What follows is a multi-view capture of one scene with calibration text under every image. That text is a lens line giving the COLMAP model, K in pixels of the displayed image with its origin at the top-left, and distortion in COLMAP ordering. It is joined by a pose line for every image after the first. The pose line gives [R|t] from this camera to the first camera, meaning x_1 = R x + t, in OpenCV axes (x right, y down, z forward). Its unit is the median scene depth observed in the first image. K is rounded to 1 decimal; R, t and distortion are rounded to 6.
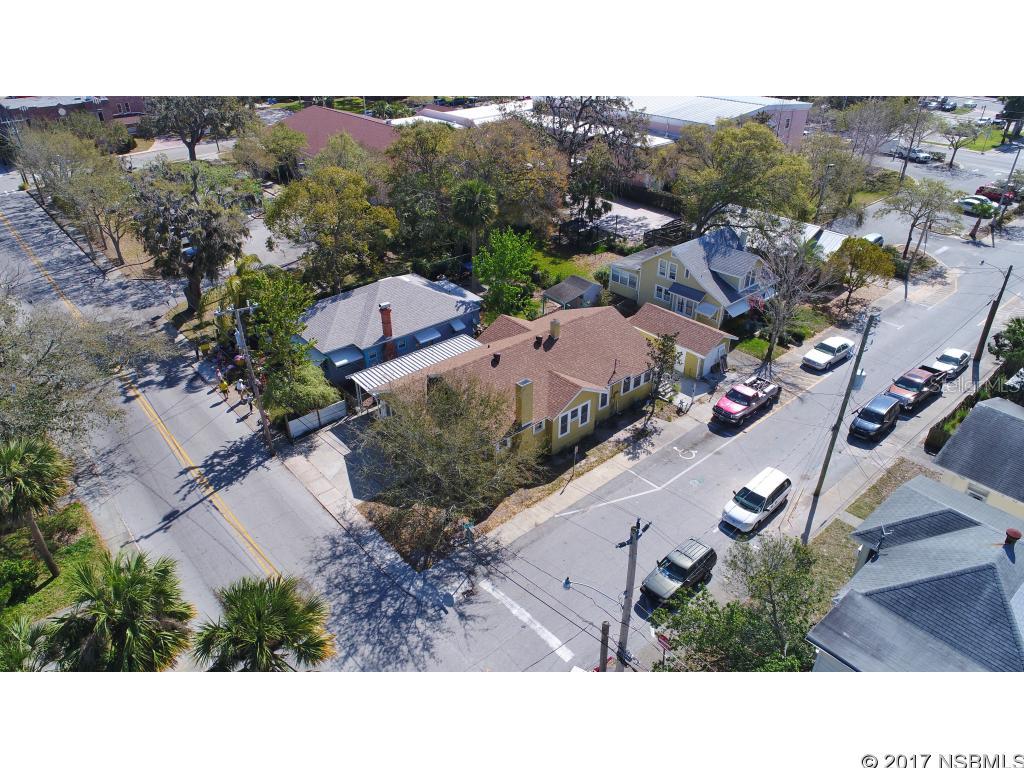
lens RADIAL K [[683.5, 0, 512.6], [0, 683.5, 382.1], [0, 0, 1]] dist [-0.003492, -0.002414]
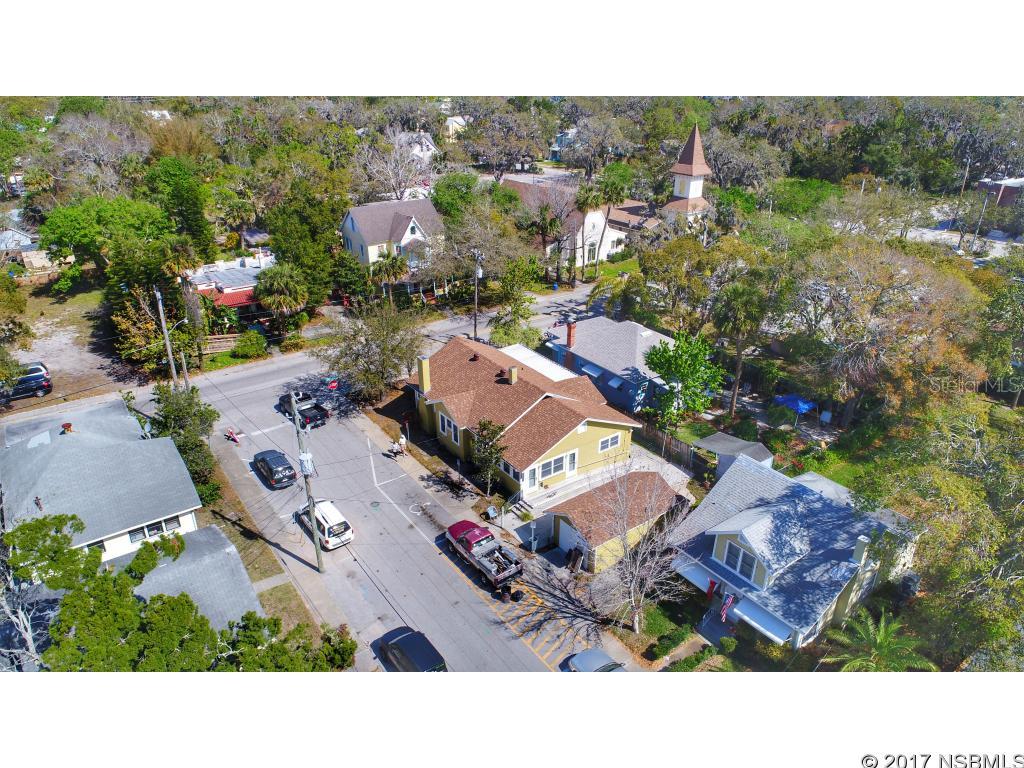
lens RADIAL K [[683.5, 0, 511.6], [0, 683.5, 384.2], [0, 0, 1]] dist [-0.003492, -0.002414]
pose [[-0.086608, 0.432943, -0.897251, 1.025262], [-0.523017, 0.746779, 0.410822, -0.501836], [0.847911, 0.504857, 0.161760, 0.813619]]
